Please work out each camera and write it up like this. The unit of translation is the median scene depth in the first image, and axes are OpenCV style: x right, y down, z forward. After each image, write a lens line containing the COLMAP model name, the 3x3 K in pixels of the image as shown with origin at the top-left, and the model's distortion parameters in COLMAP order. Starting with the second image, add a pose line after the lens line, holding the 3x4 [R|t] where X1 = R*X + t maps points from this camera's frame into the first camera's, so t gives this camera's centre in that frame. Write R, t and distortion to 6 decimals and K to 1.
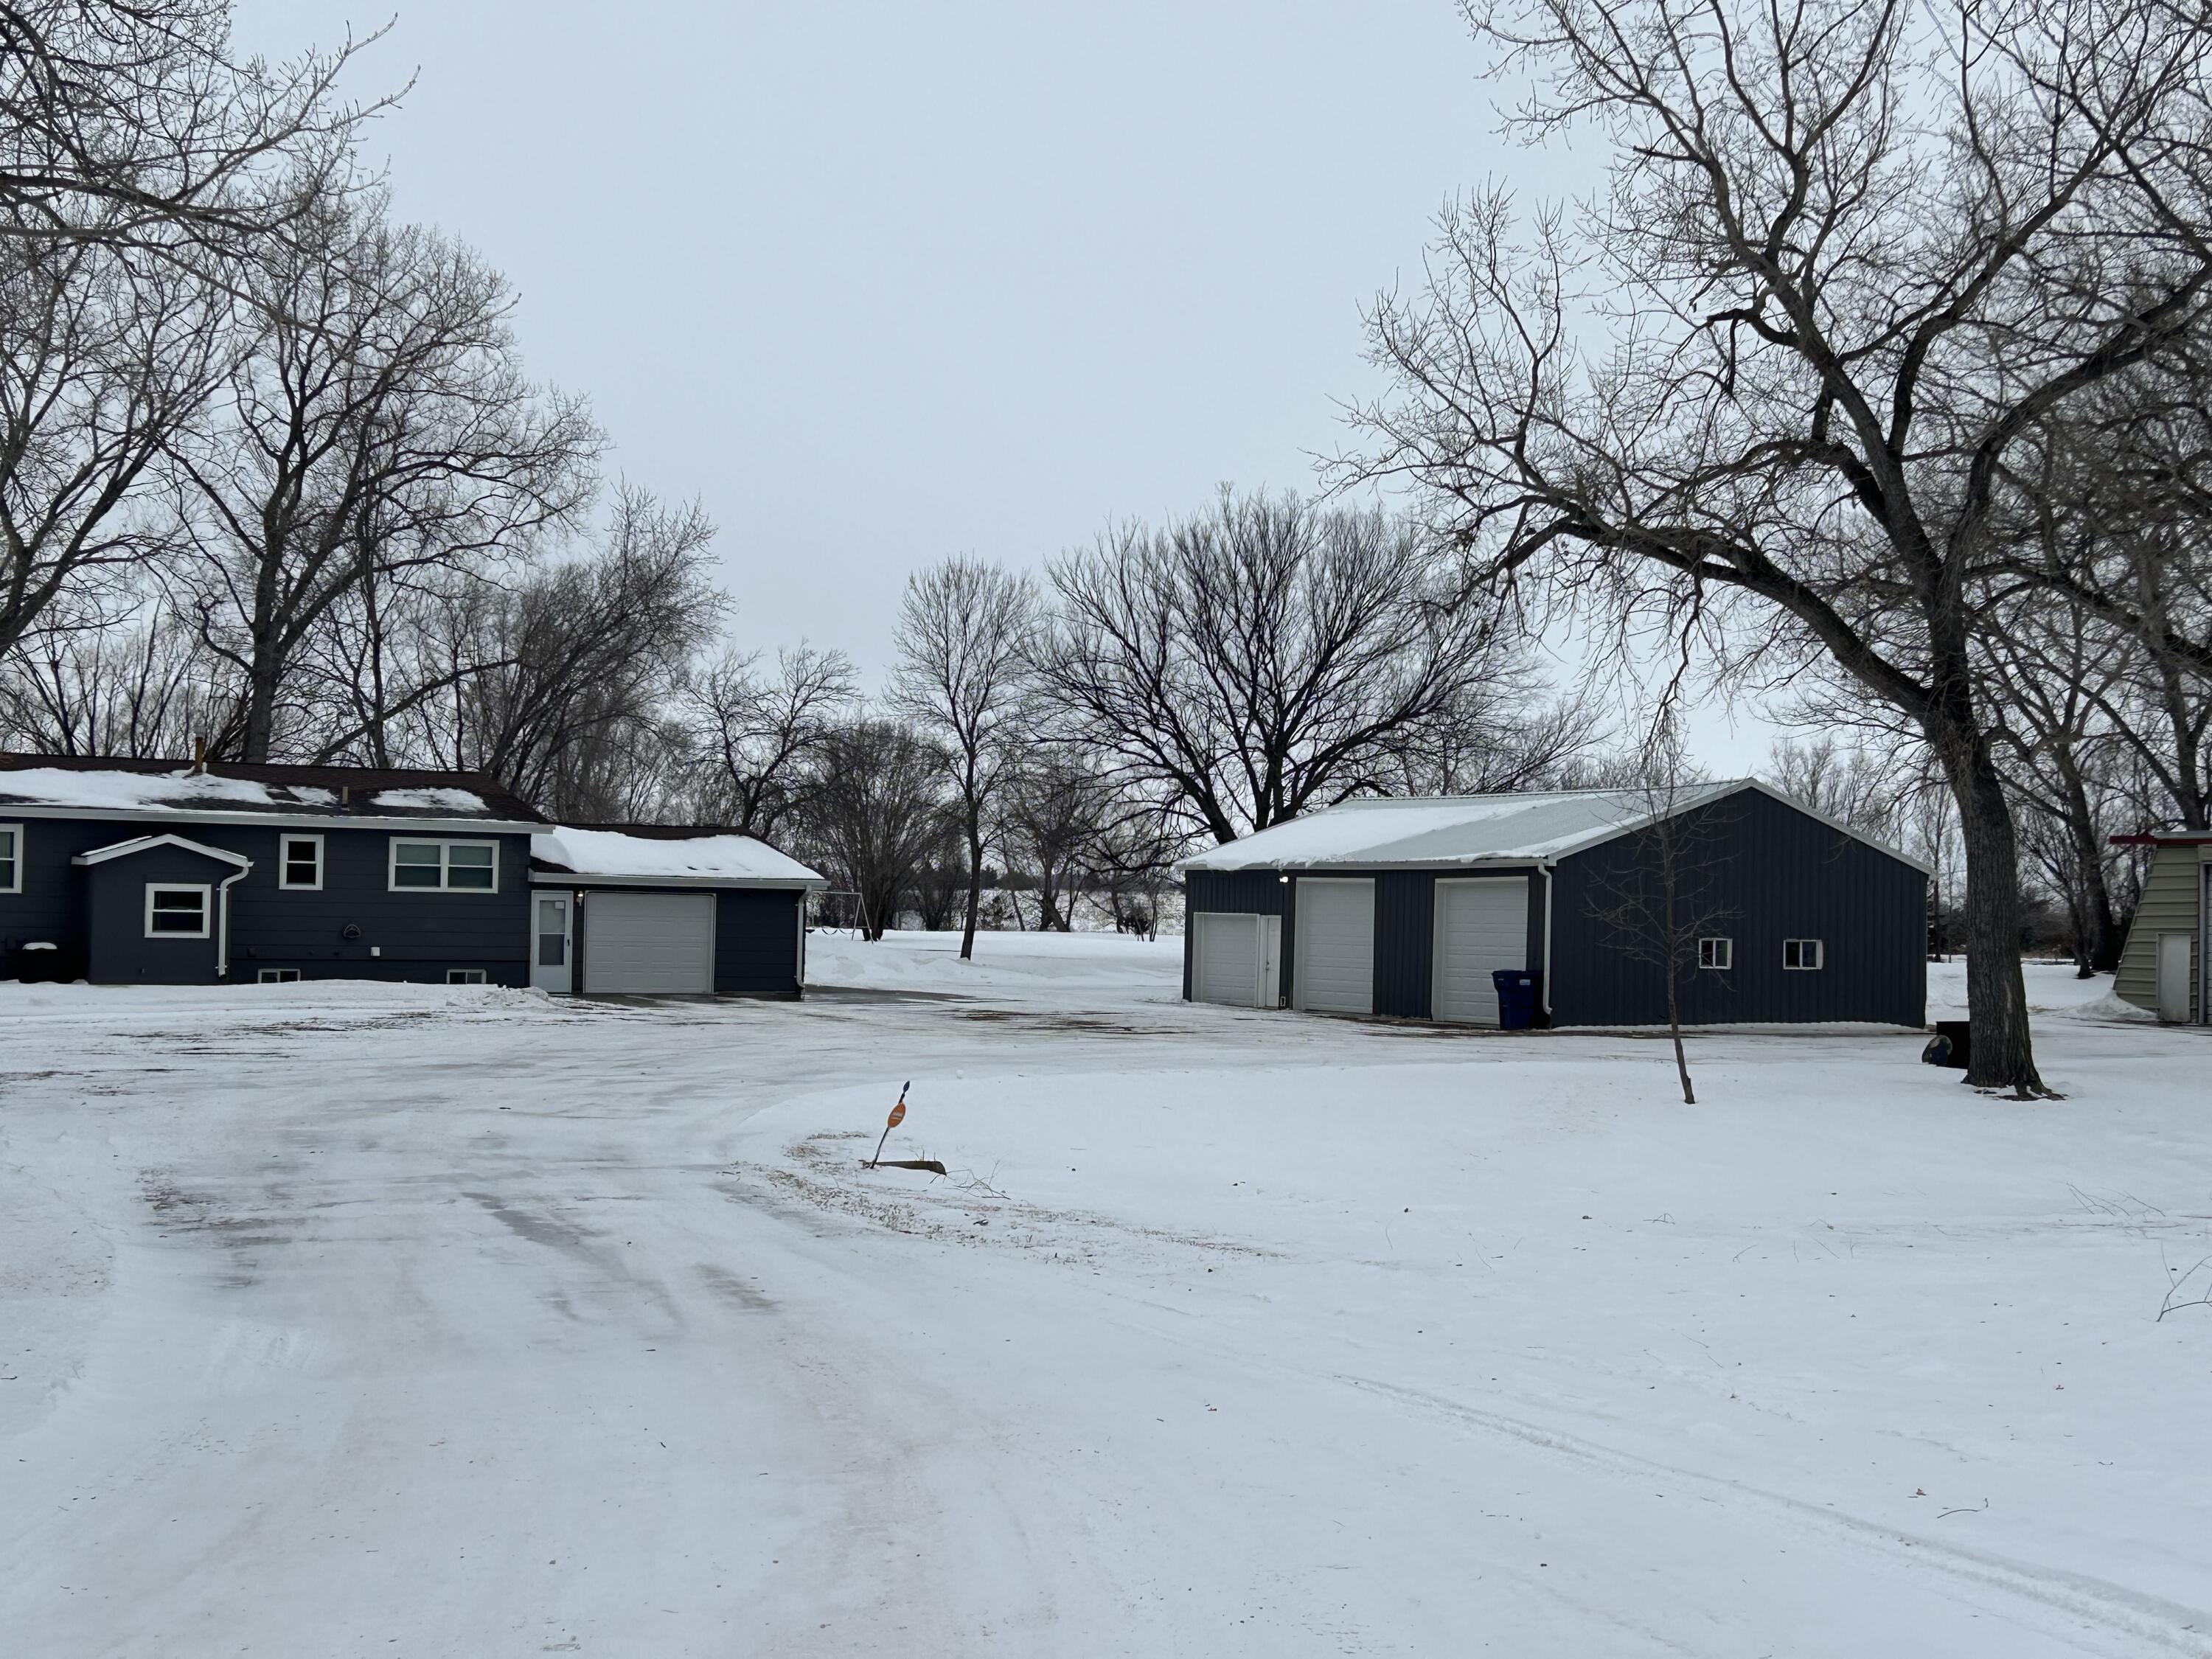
lens RADIAL K [[2824.2, 0, 1142.8], [0, 2824.2, 841.7], [0, 0, 1]] dist [0.205886, -0.607431]
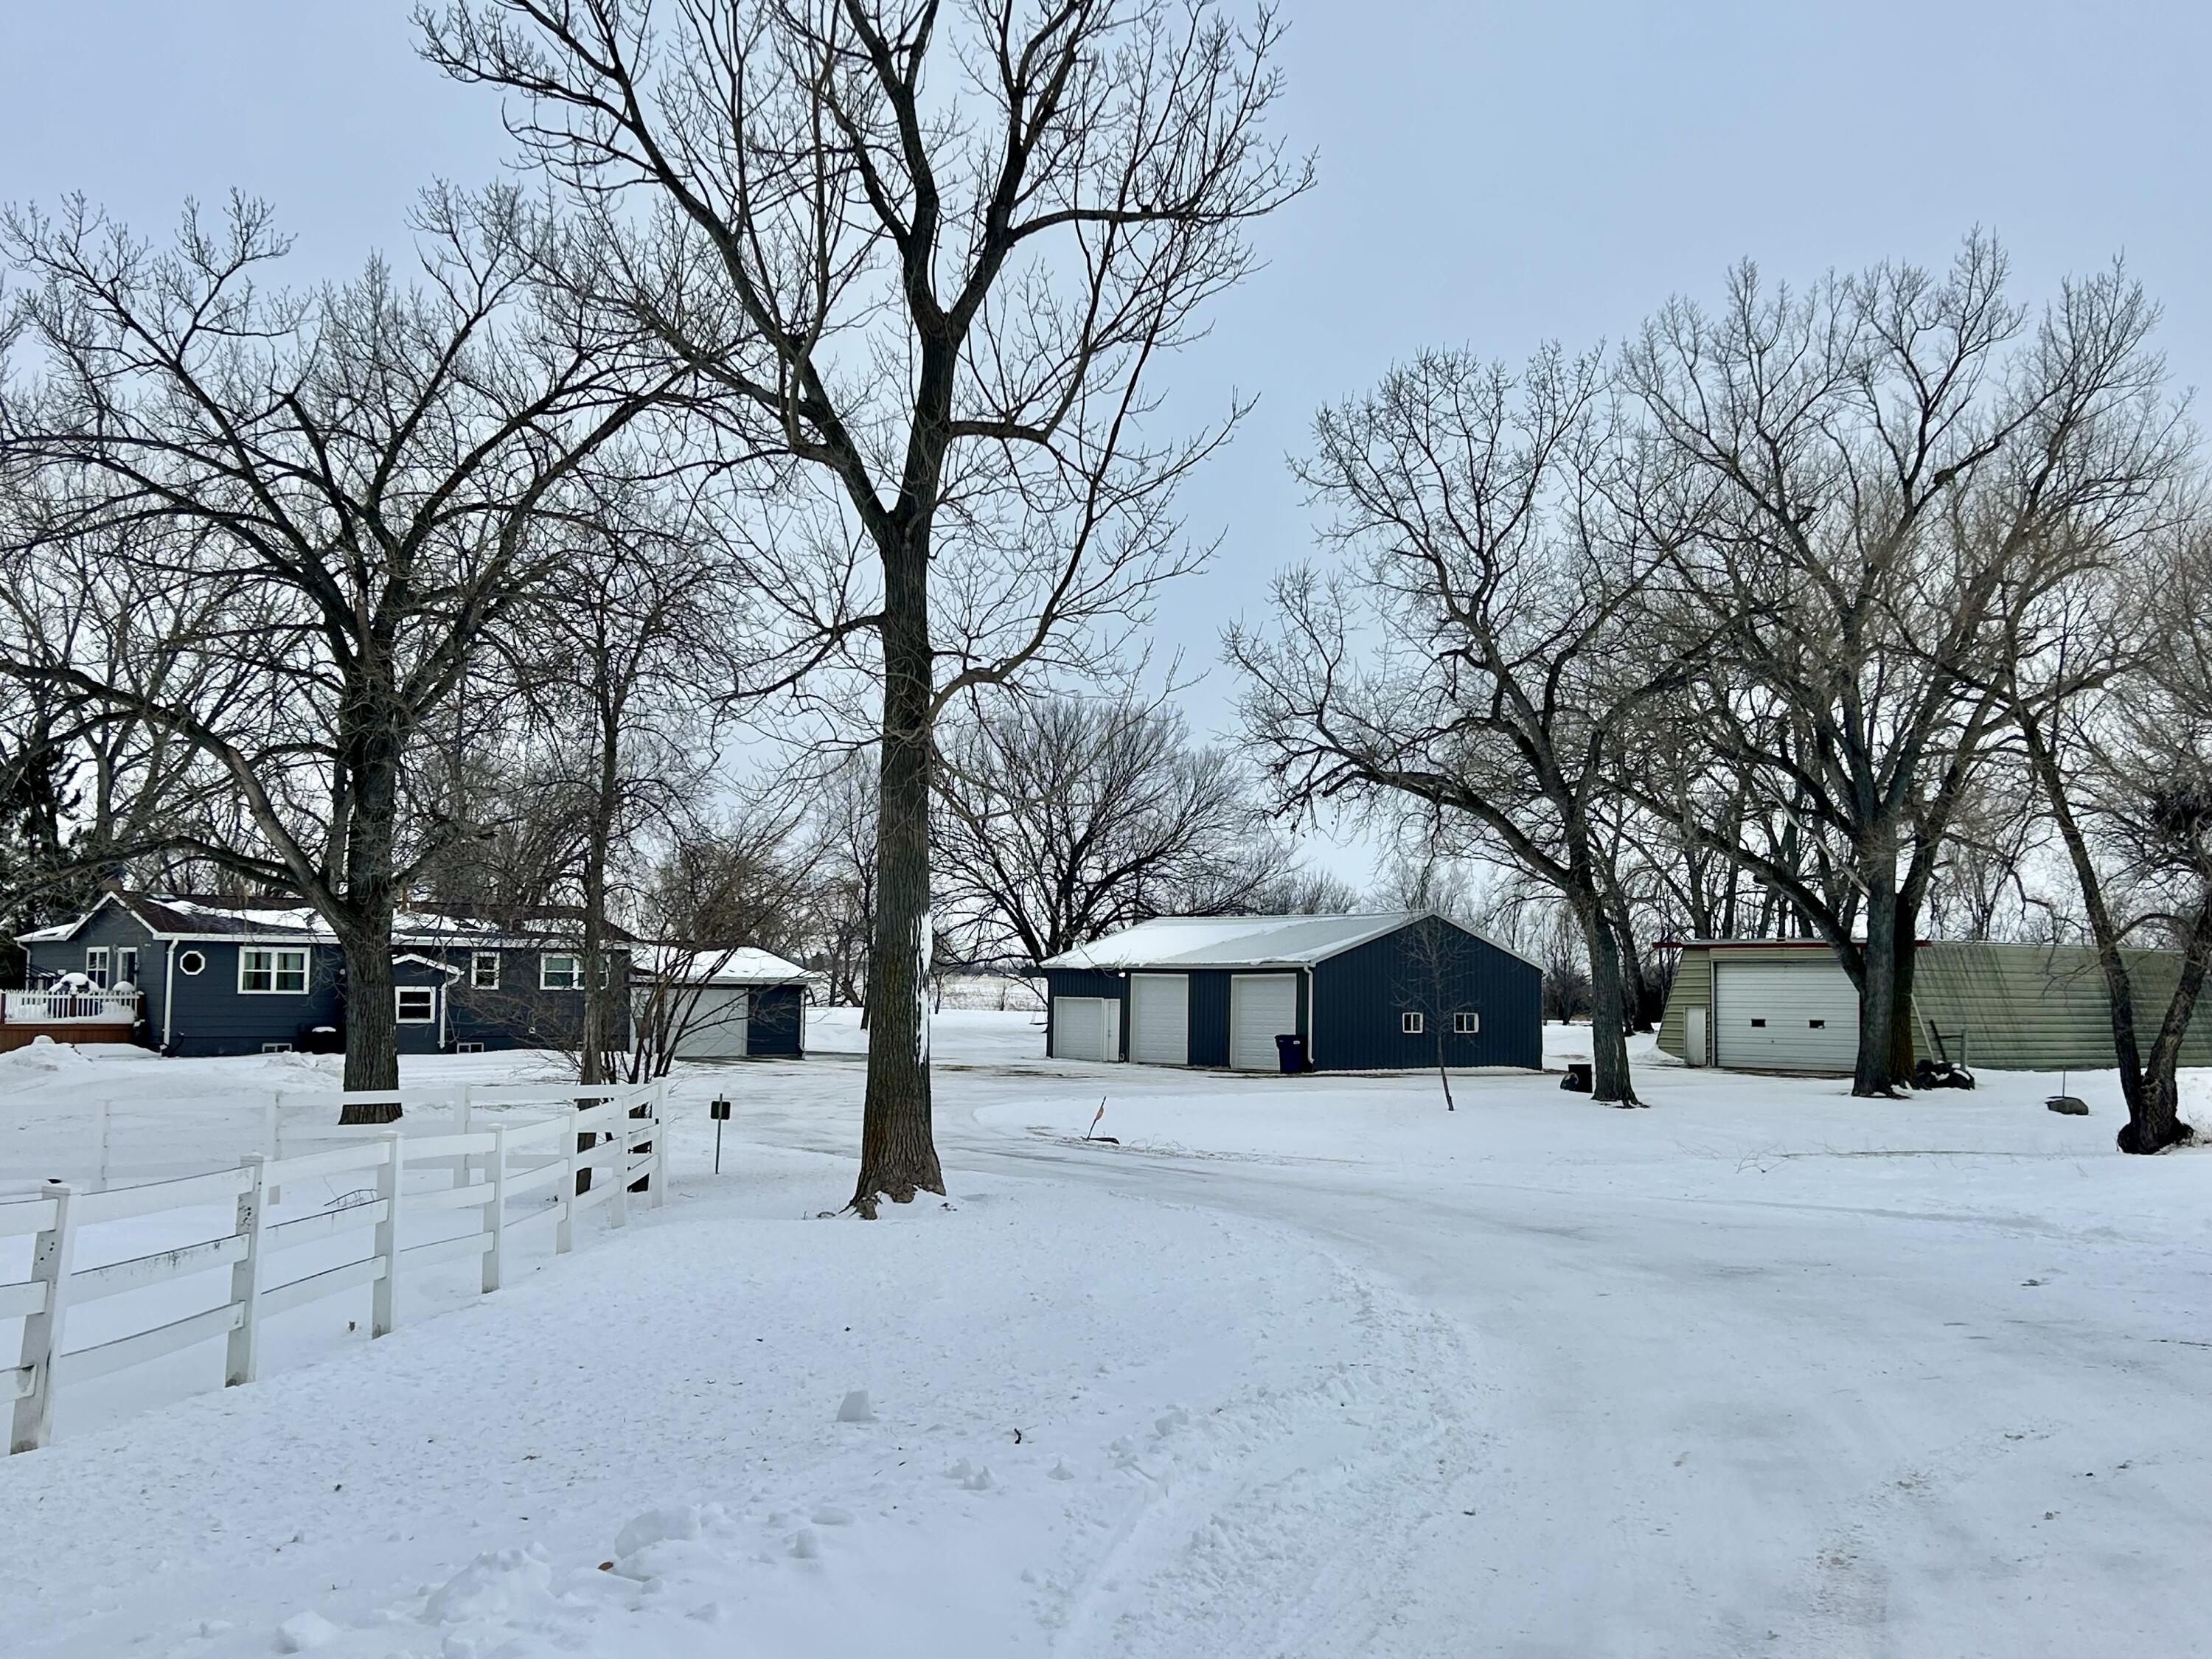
lens RADIAL K [[2385.0, 0, 1098.2], [0, 2385.0, 841.3], [0, 0, 1]] dist [0.199305, -0.577734]
pose [[0.993619, -0.000477, 0.112786, -0.121771], [0.004440, 0.999381, -0.034885, -0.015385], [-0.112699, 0.035163, 0.993007, -0.291213]]
